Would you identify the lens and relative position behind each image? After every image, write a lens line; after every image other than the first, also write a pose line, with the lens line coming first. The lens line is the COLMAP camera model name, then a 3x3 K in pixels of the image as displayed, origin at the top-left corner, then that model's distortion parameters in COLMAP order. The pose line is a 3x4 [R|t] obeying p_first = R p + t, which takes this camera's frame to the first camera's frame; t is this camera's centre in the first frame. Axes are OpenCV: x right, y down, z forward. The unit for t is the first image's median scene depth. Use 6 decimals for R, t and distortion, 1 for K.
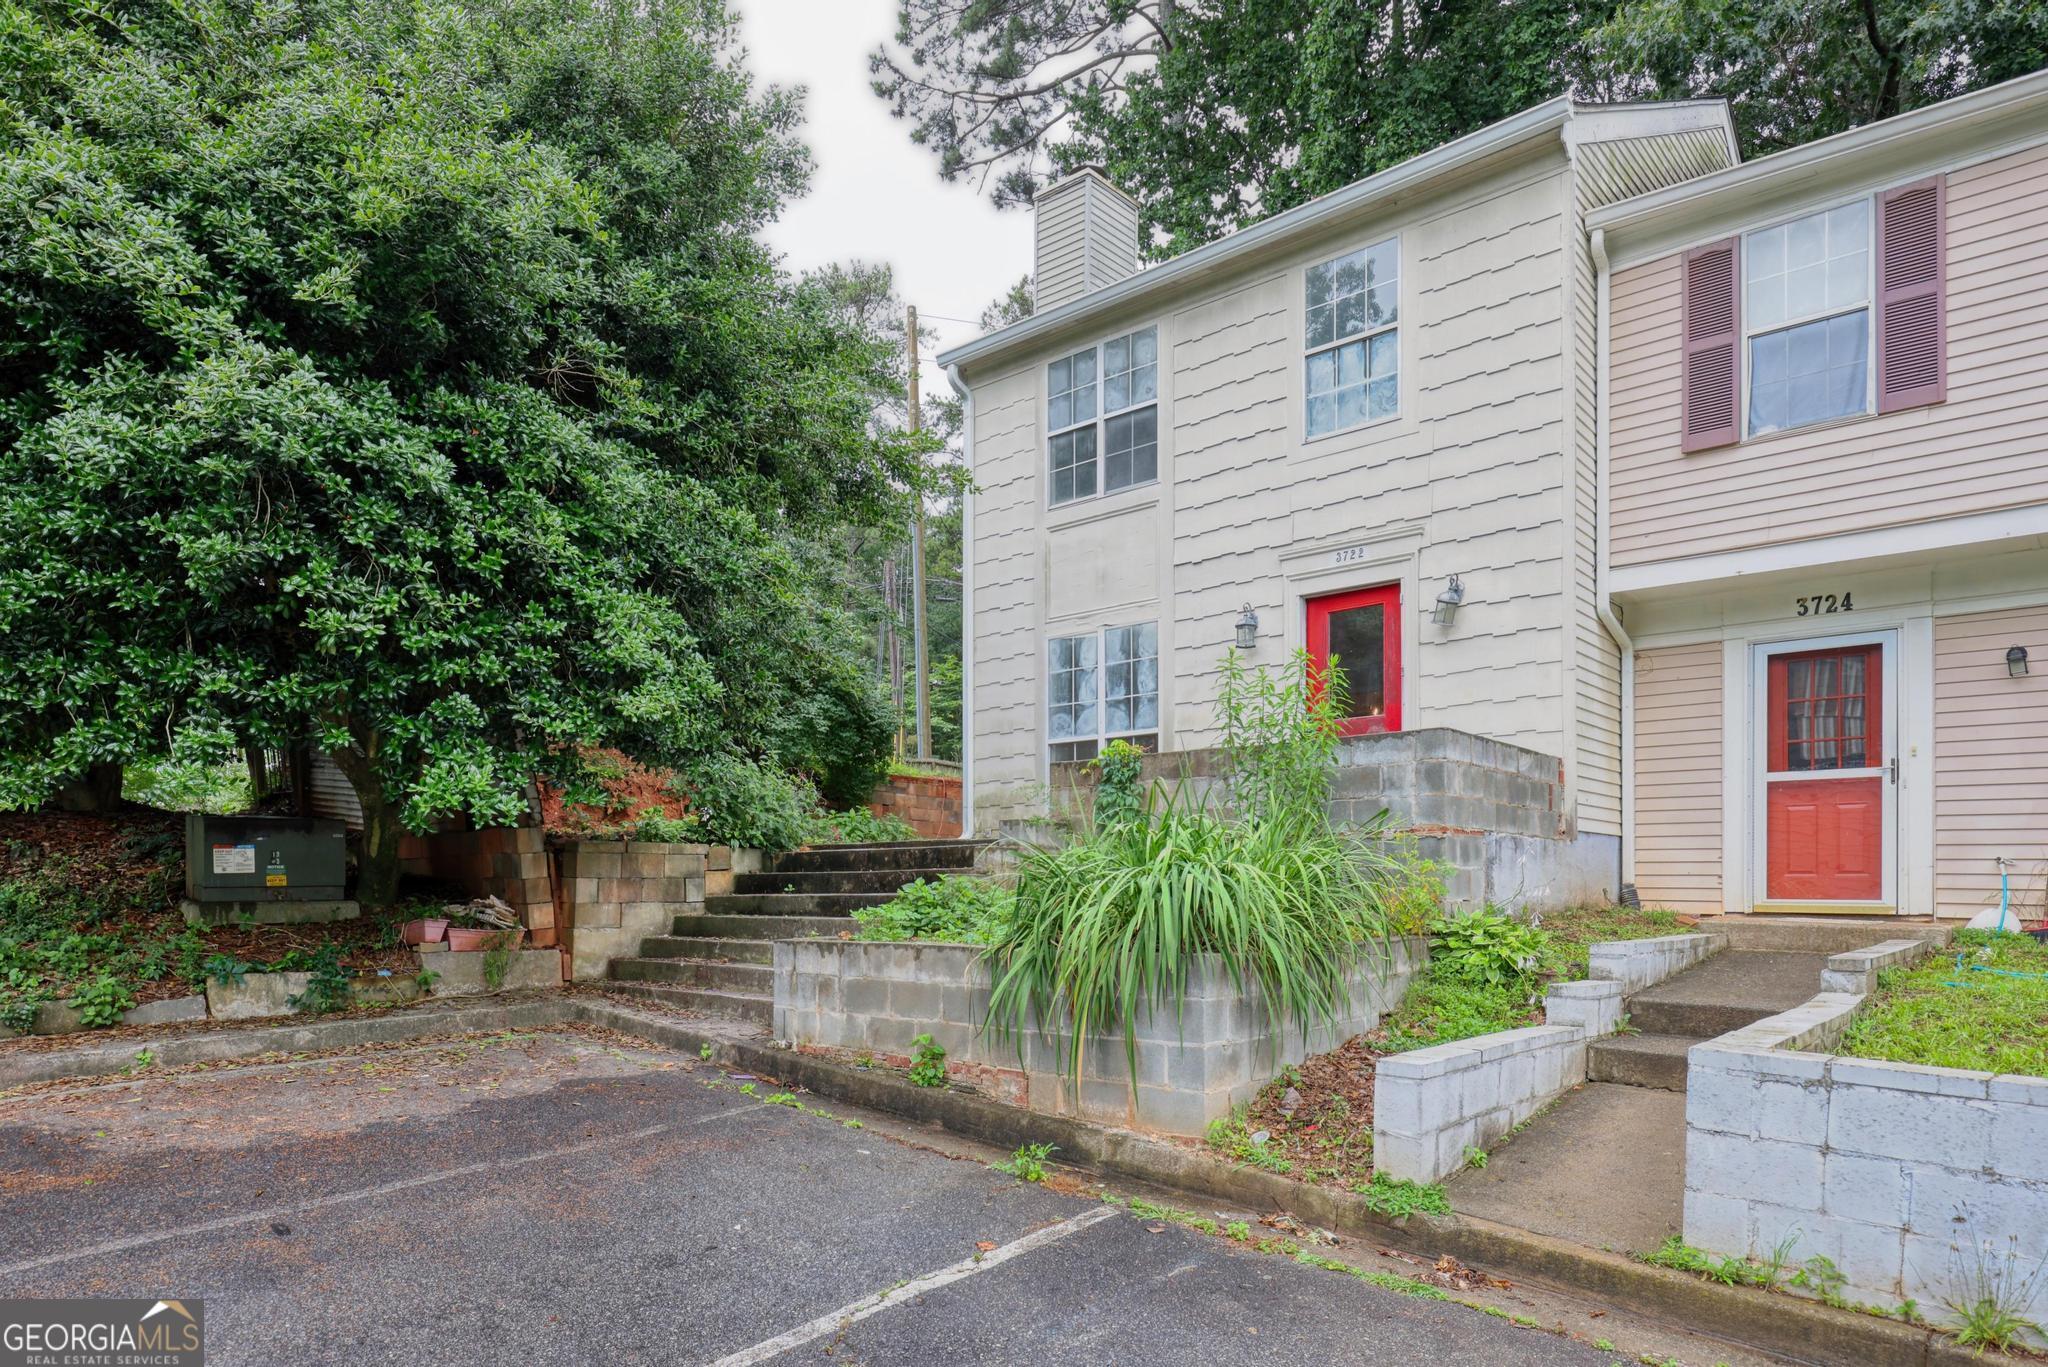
lens RADIAL K [[1150.0, 0, 1024.0], [0, 1150.0, 683.5], [0, 0, 1]] dist [0.013151, -0.010037]
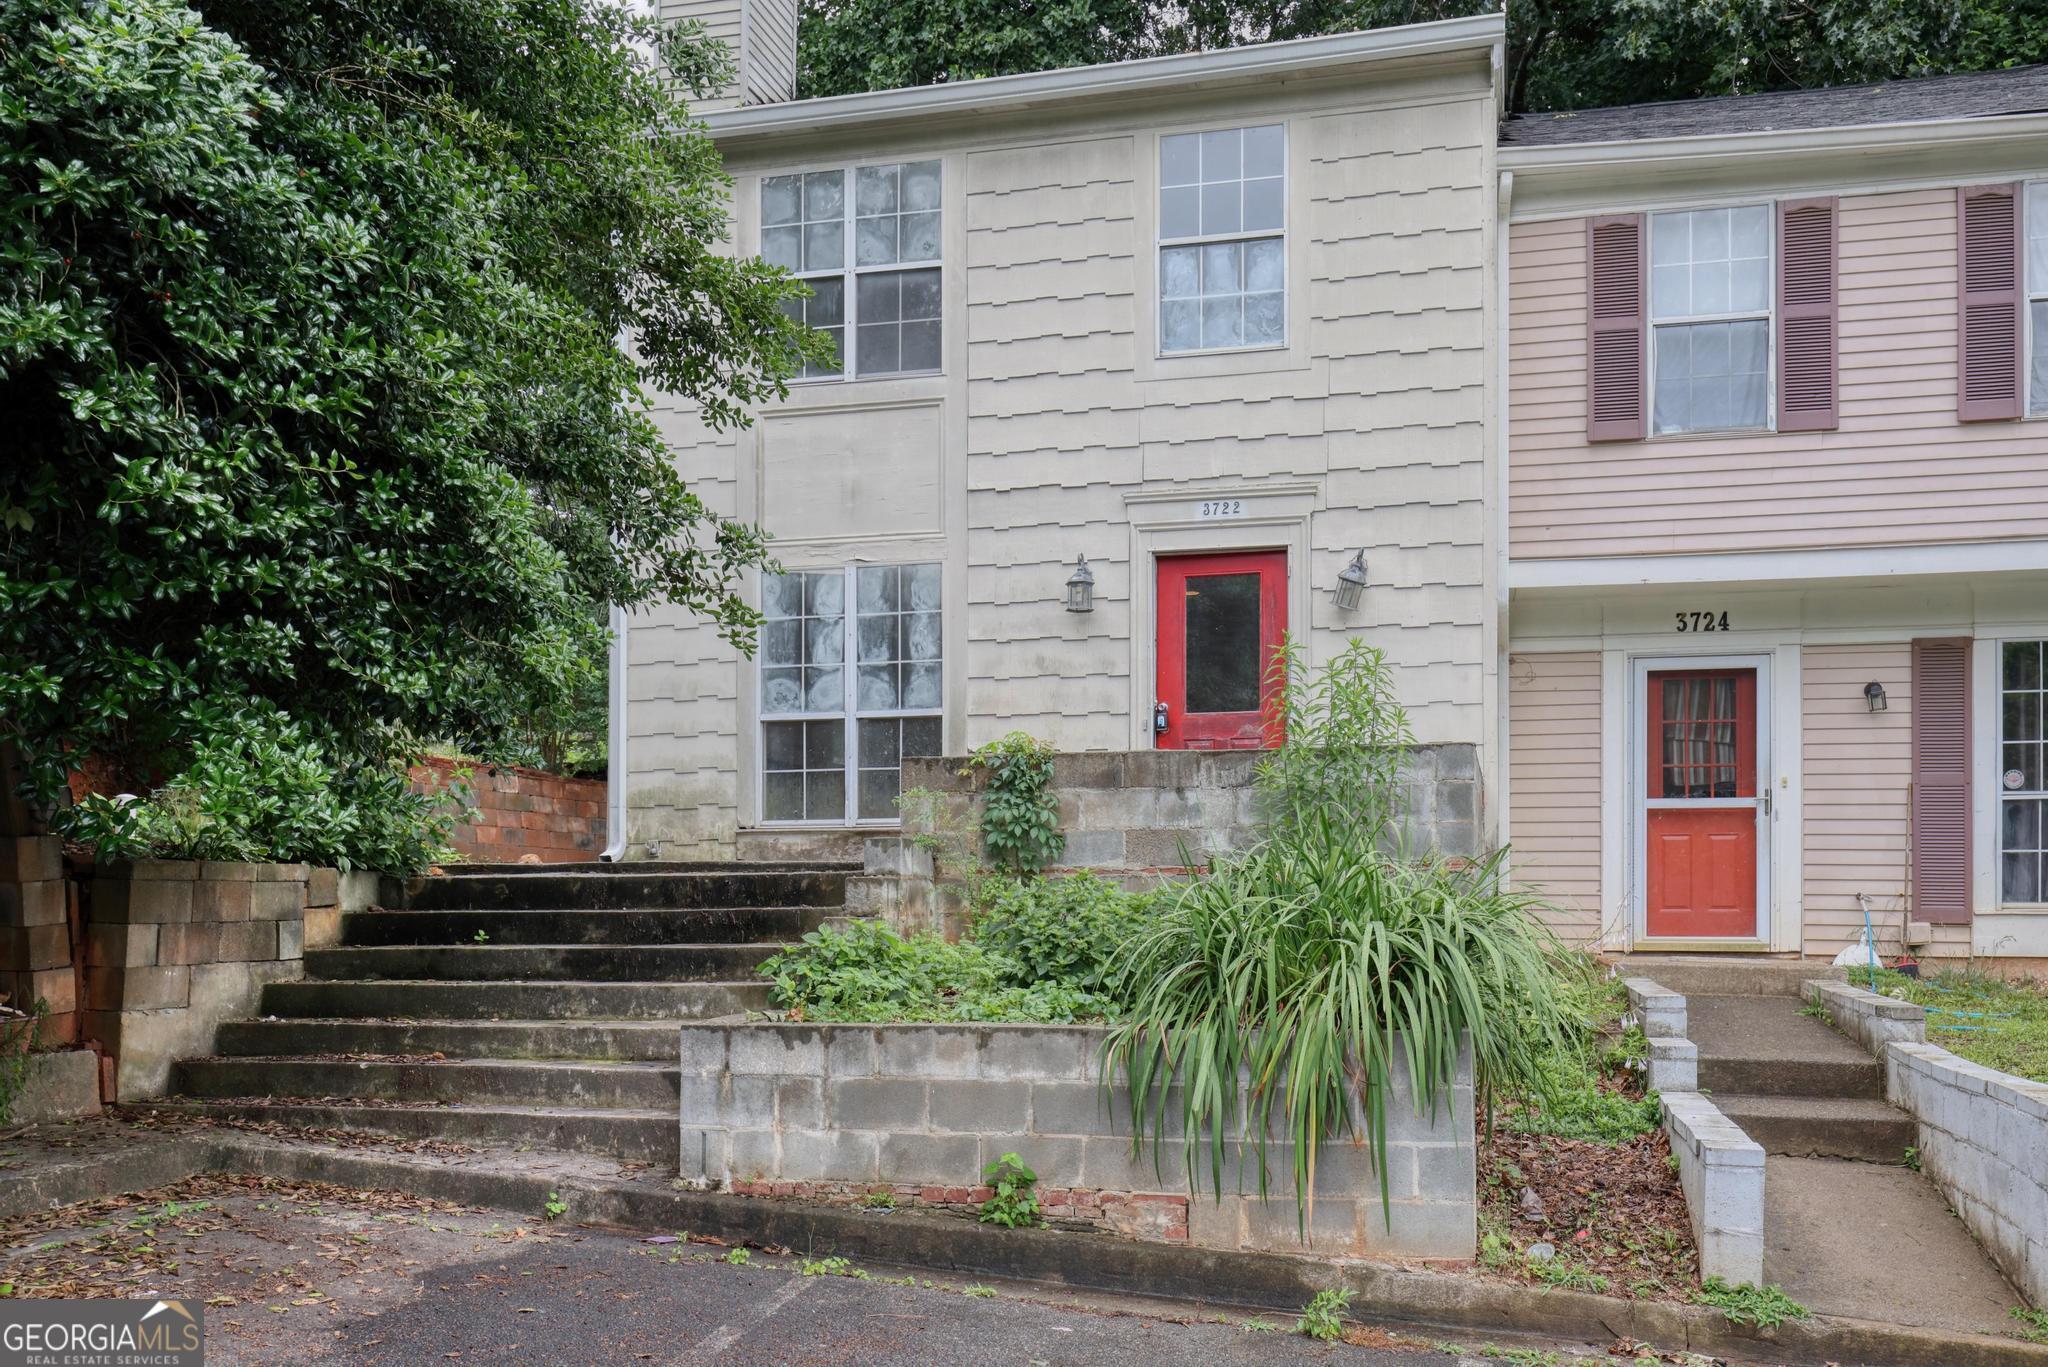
lens RADIAL K [[1582.3, 0, 1024.0], [0, 1582.3, 617.7], [0, 0, 1]] dist [0.005245, -0.000189]
pose [[0.891515, 0.076803, 0.446432, -0.372914], [-0.075649, 0.996925, -0.020439, -0.003444], [-0.446629, -0.015551, 0.894584, 0.089788]]
